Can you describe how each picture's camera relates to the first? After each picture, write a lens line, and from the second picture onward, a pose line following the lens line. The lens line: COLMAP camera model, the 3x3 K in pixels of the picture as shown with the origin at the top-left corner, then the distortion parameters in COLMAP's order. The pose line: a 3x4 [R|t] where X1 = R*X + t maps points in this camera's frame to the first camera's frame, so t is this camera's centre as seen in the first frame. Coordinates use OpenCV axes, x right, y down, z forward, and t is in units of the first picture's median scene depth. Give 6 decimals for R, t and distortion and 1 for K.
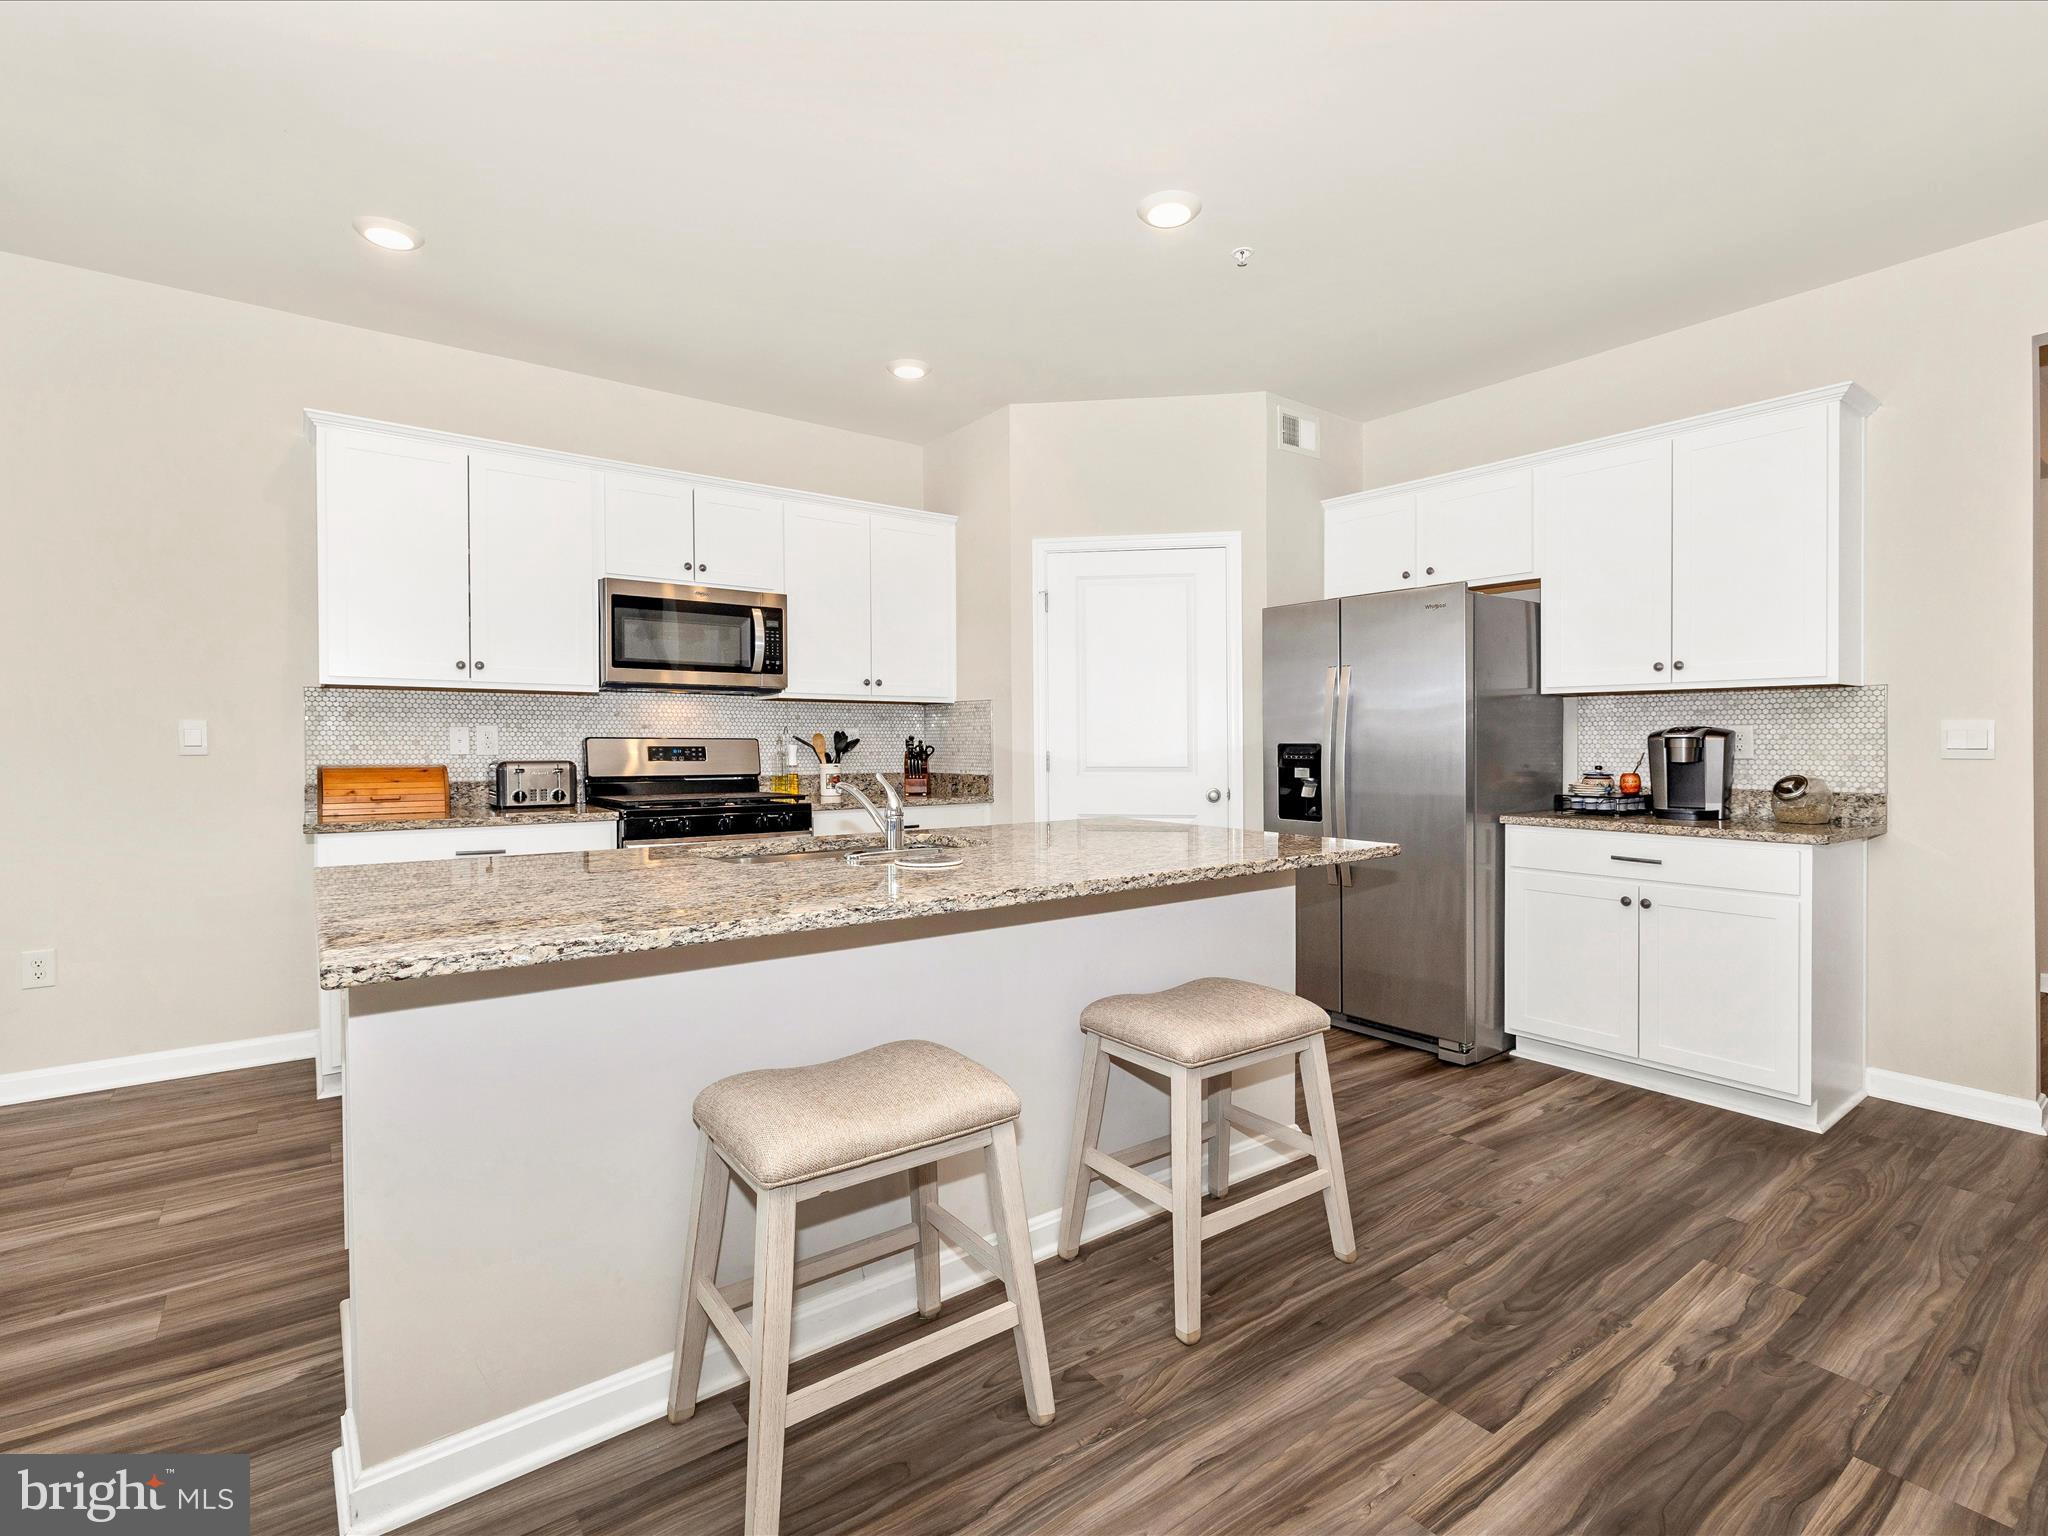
lens RADIAL K [[984.7, 0, 1032.7], [0, 984.7, 733.0], [0, 0, 1]] dist [0.000778, 0.001140]
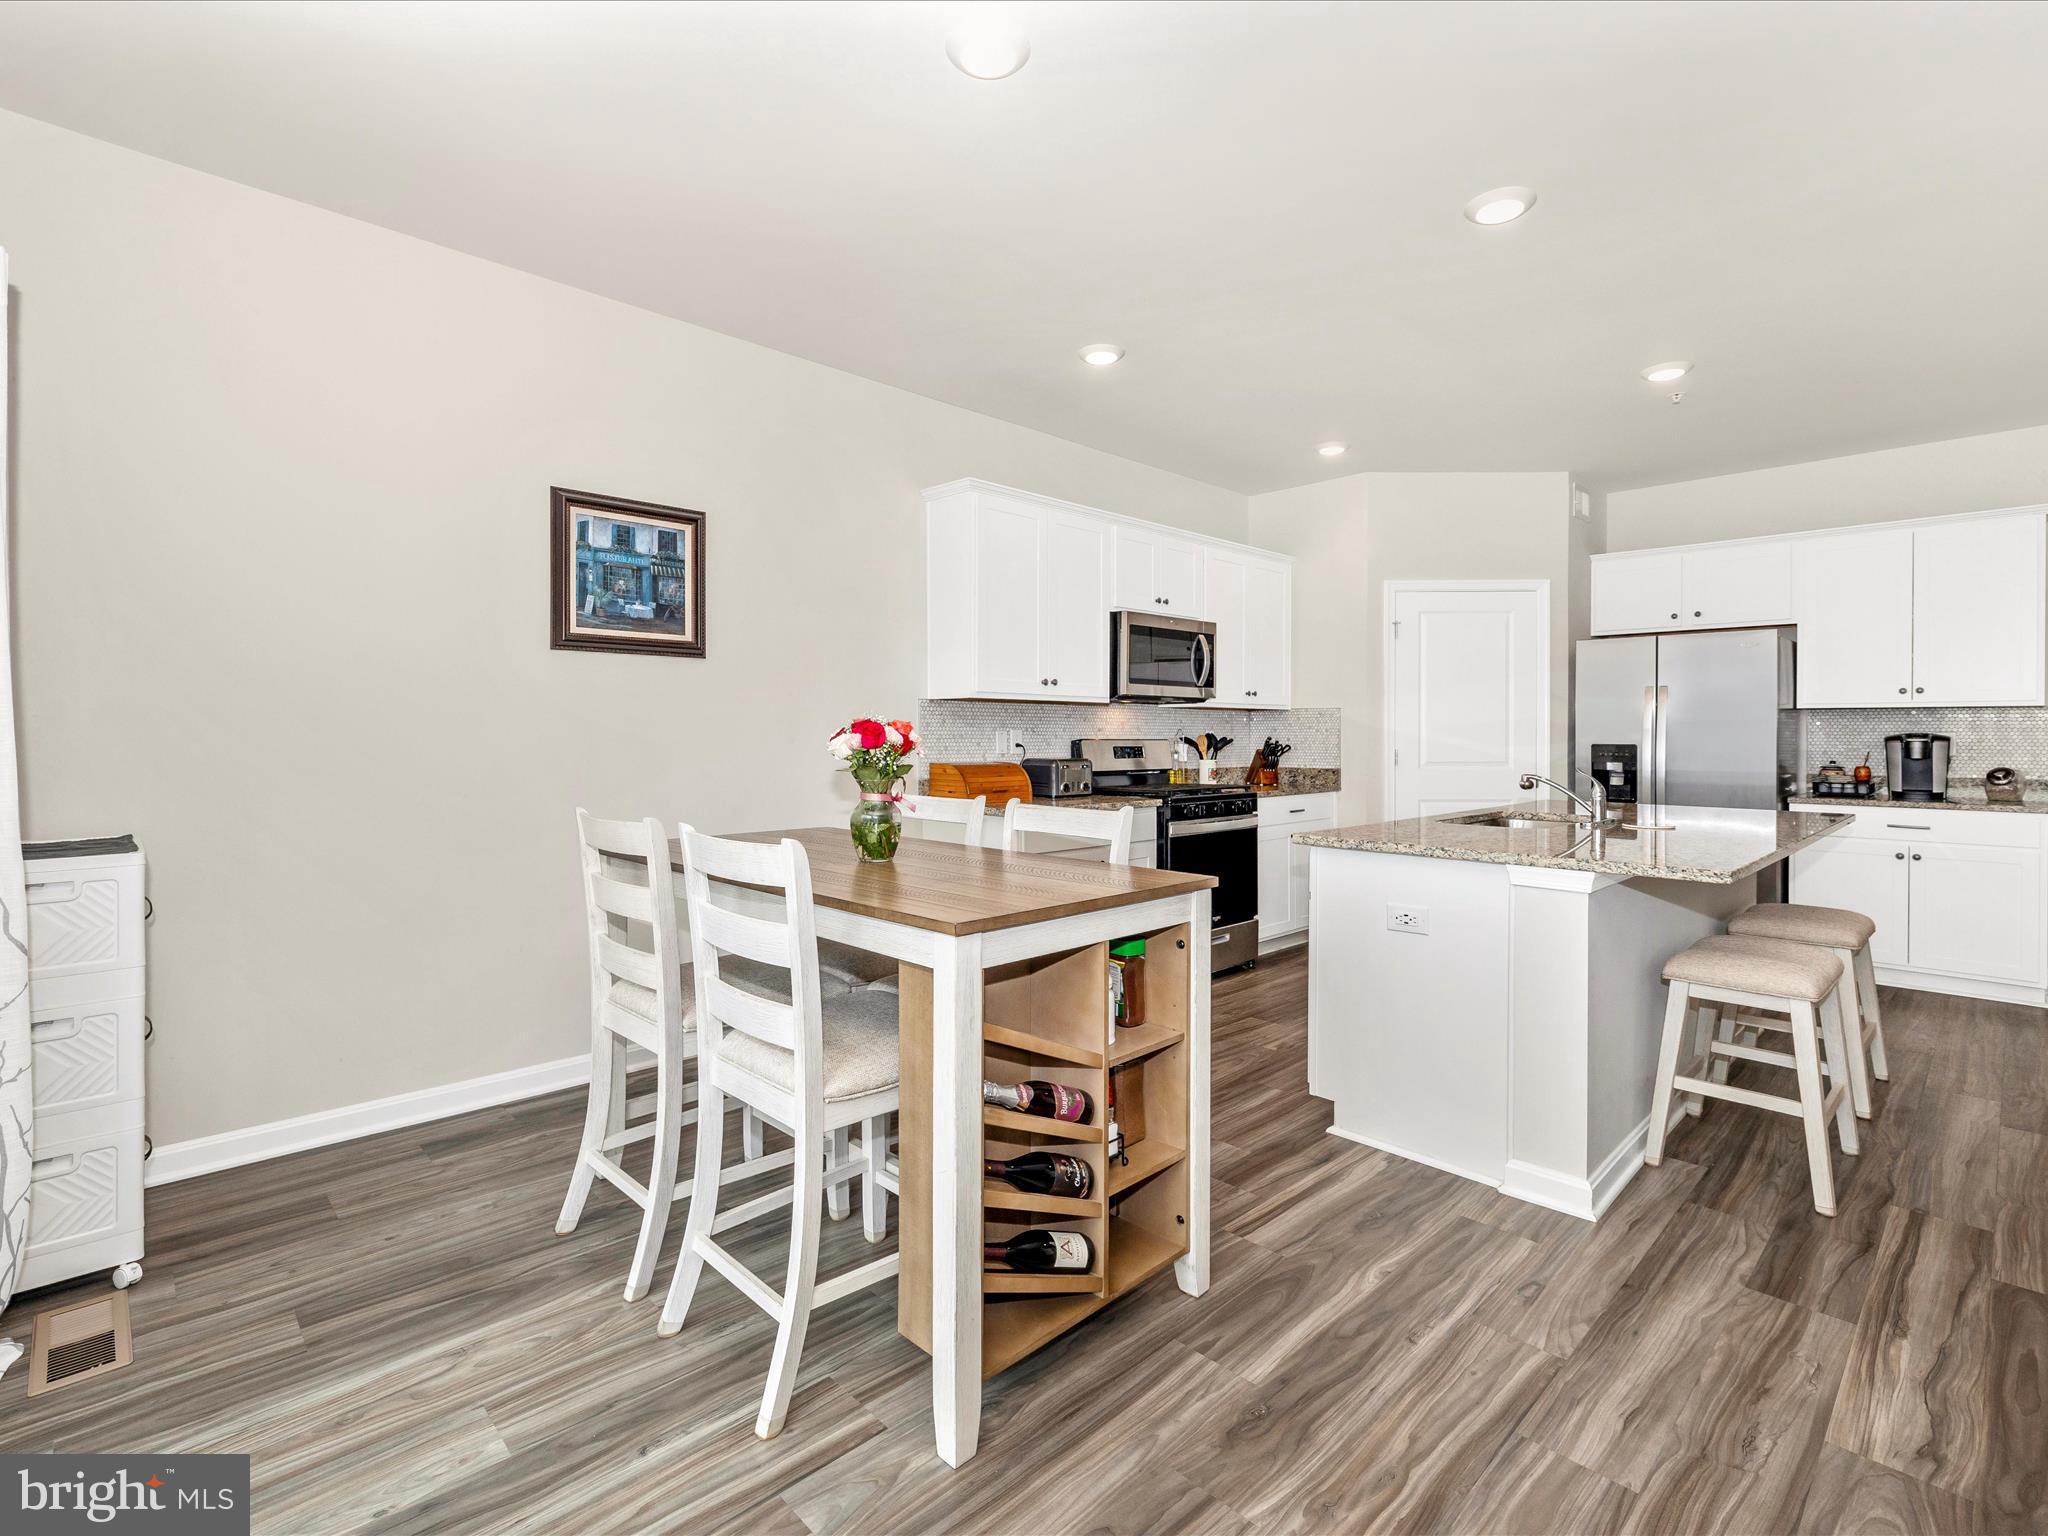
lens RADIAL K [[984.7, 0, 1037.1], [0, 984.7, 720.8], [0, 0, 1]] dist [0.000778, 0.001140]
pose [[0.991420, 0.003047, 0.130678, -0.708182], [-0.002706, 0.999992, -0.002791, -0.015741], [-0.130686, 0.002413, 0.991421, -0.216884]]
